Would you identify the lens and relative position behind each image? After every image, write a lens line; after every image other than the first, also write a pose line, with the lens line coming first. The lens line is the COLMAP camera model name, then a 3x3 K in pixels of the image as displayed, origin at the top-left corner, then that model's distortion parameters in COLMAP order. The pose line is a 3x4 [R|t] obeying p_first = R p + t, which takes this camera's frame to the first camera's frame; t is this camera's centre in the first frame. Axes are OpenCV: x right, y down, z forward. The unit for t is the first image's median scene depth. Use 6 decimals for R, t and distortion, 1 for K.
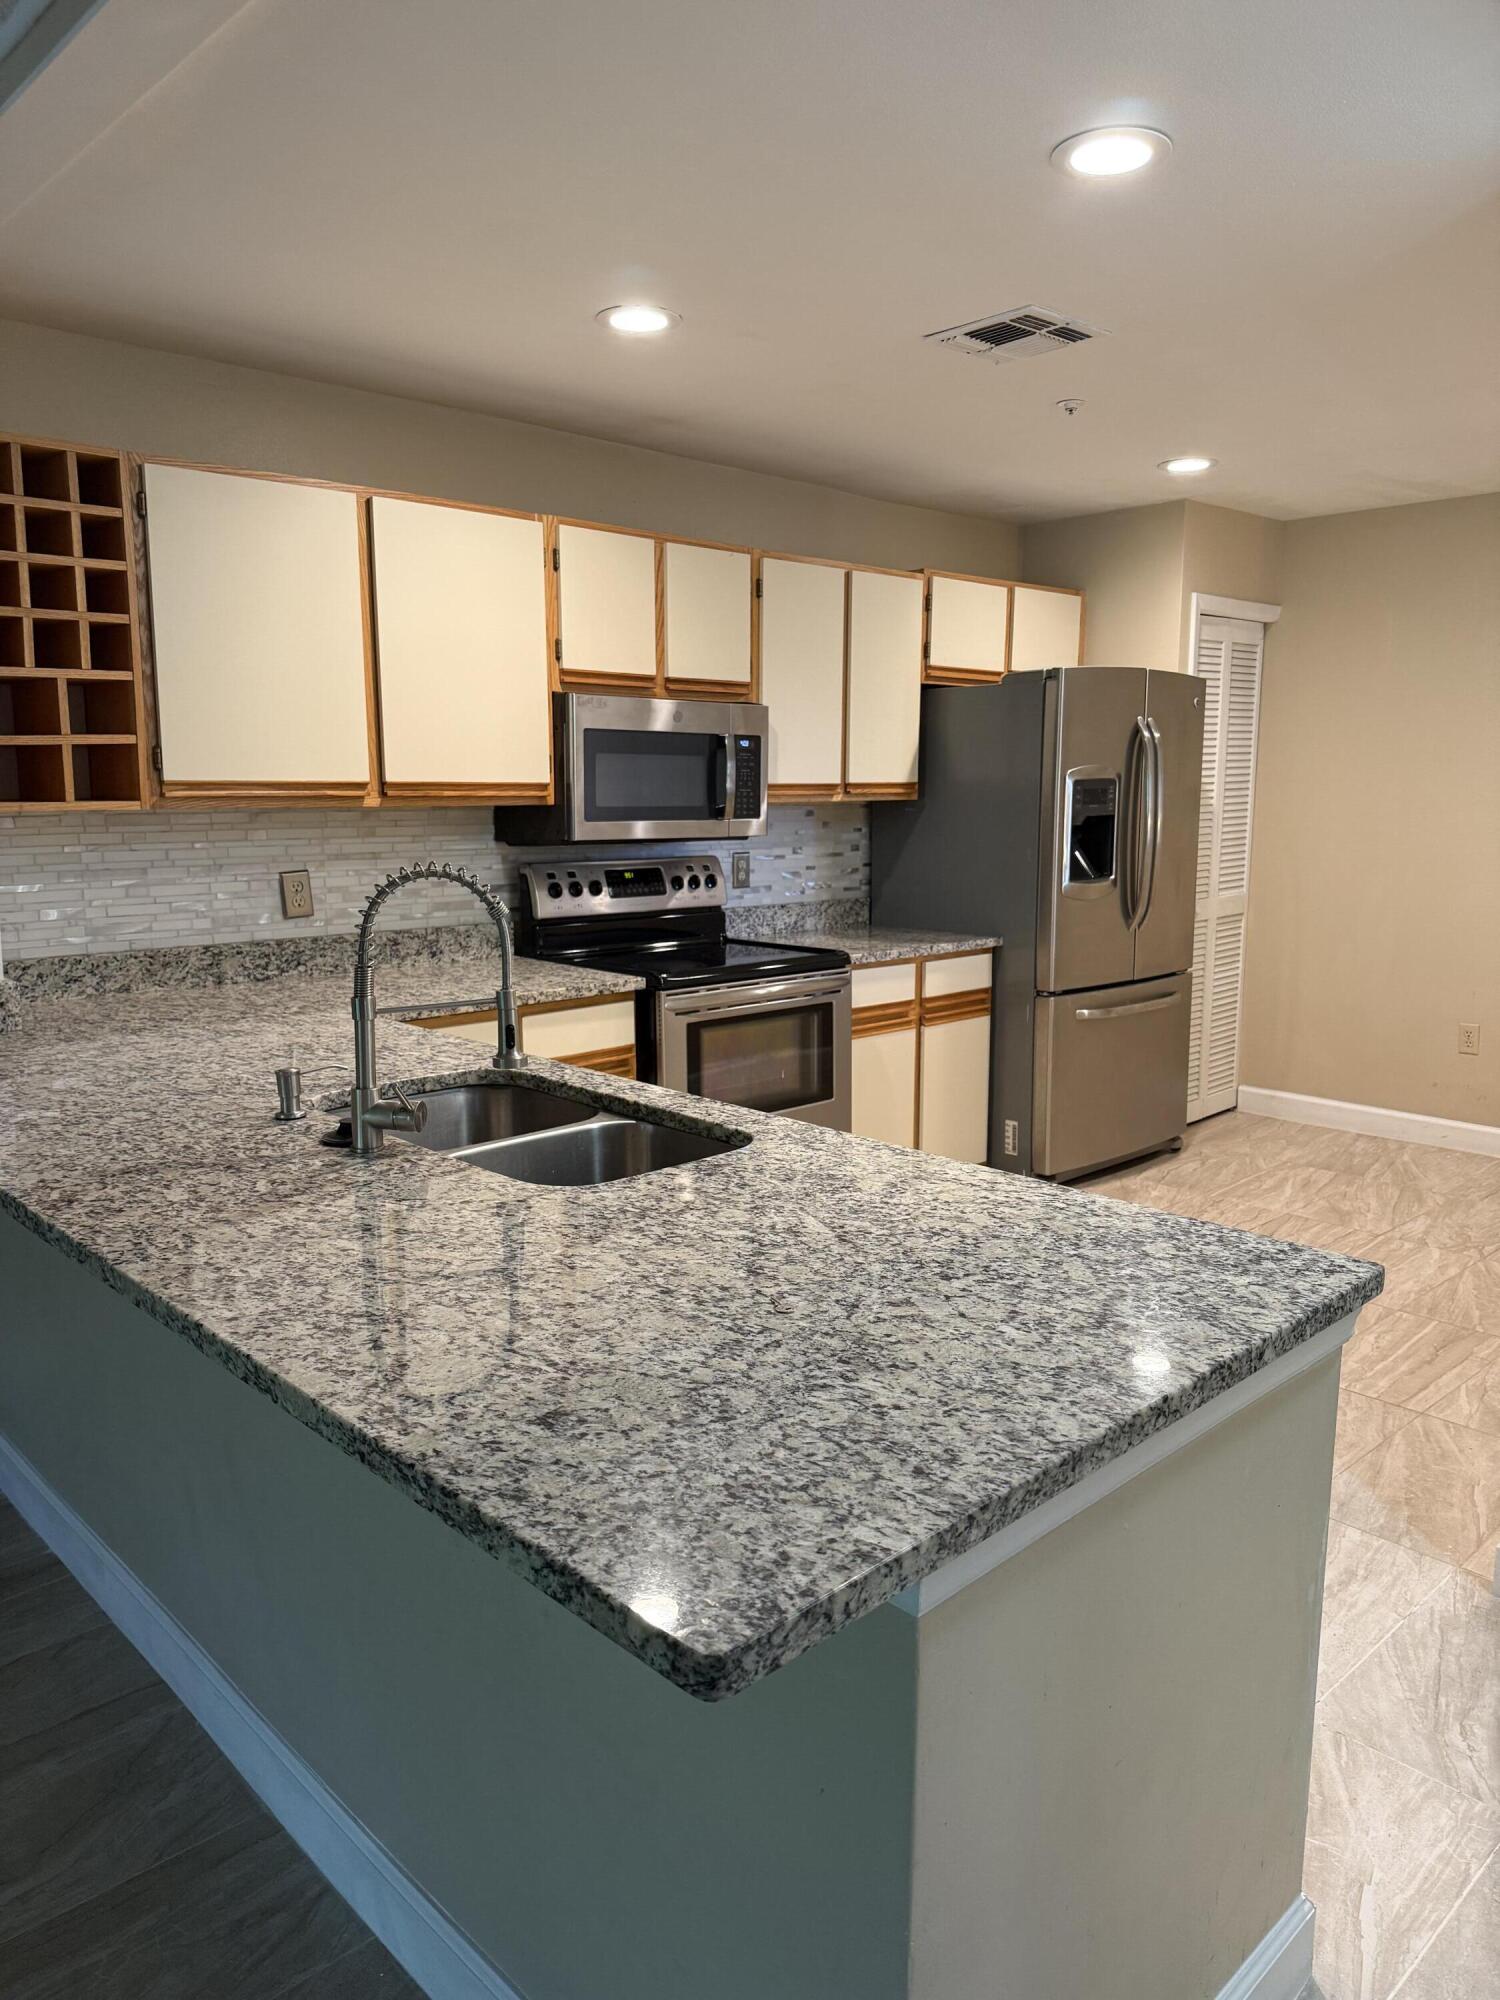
lens RADIAL K [[1404.1, 0, 750.0], [0, 1404.1, 1000.0], [0, 0, 1]] dist [0.060716, -0.002956]
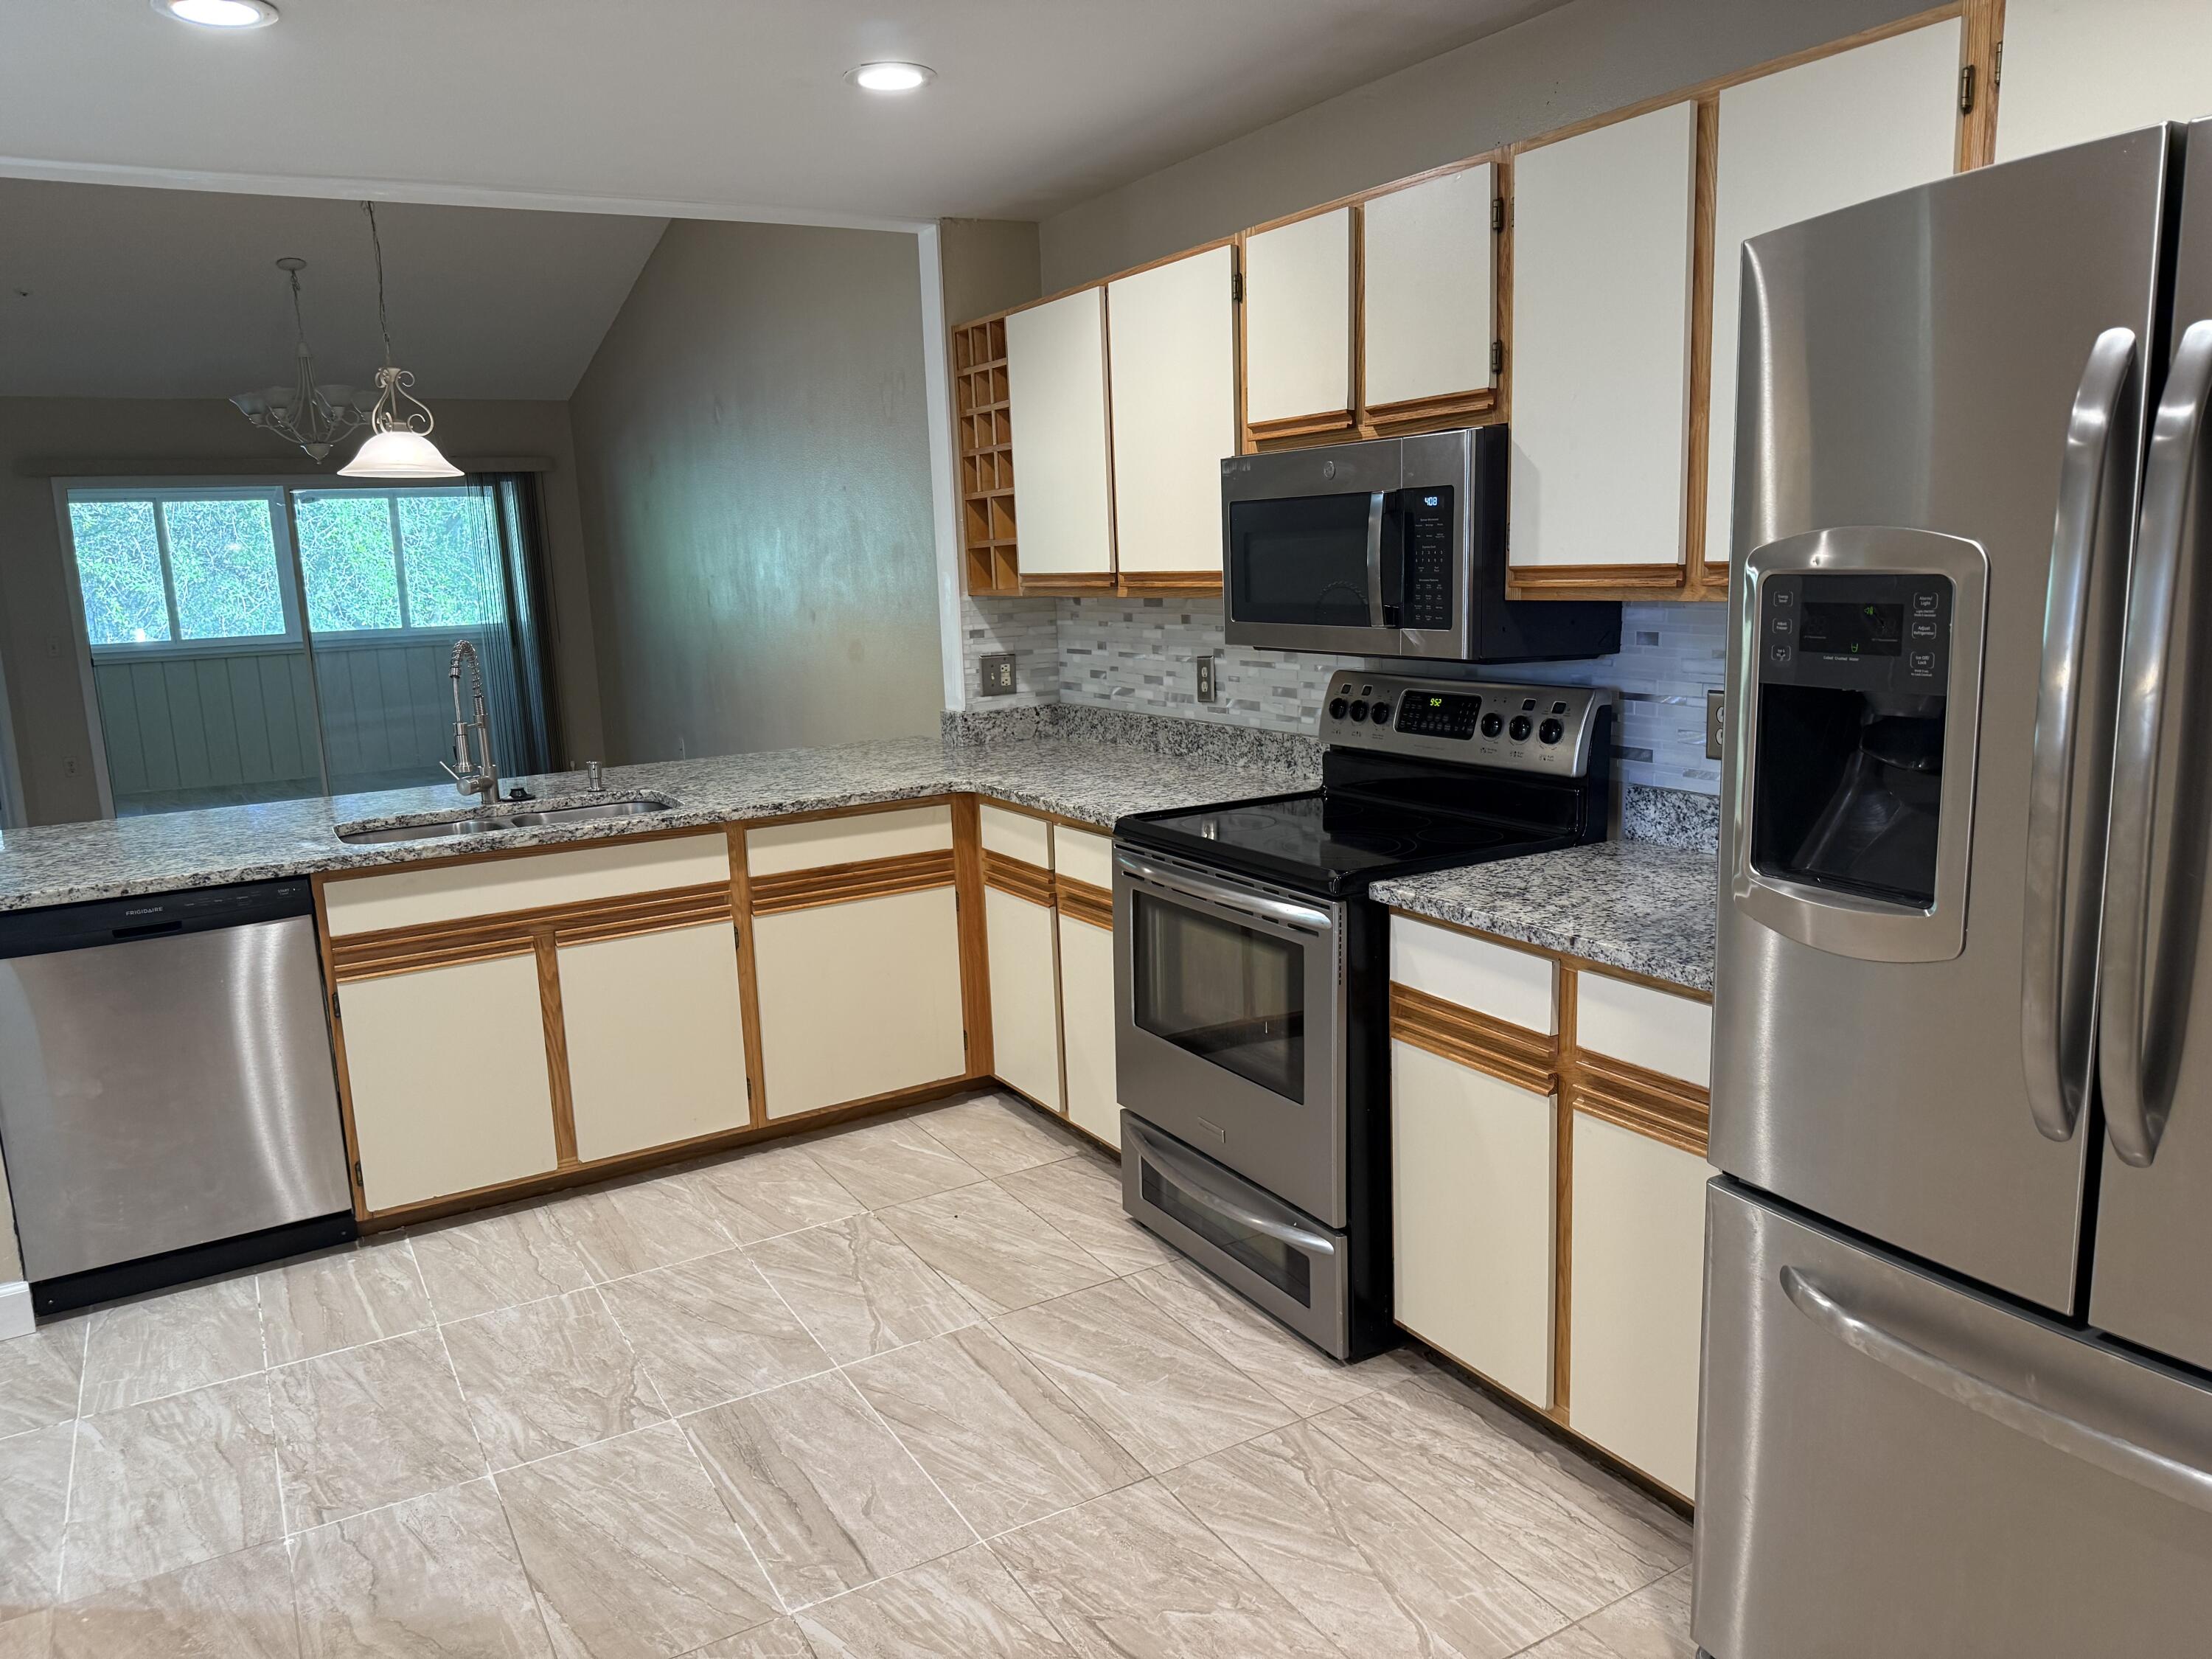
lens RADIAL K [[1552.9, 0, 1106.0], [0, 1552.9, 829.5], [0, 0, 1]] dist [0.060716, -0.002956]
pose [[-0.233826, 0.182249, -0.955045, 0.749129], [-0.109199, 0.971137, 0.212056, -0.190404], [0.966127, 0.153874, -0.207176, 1.131188]]
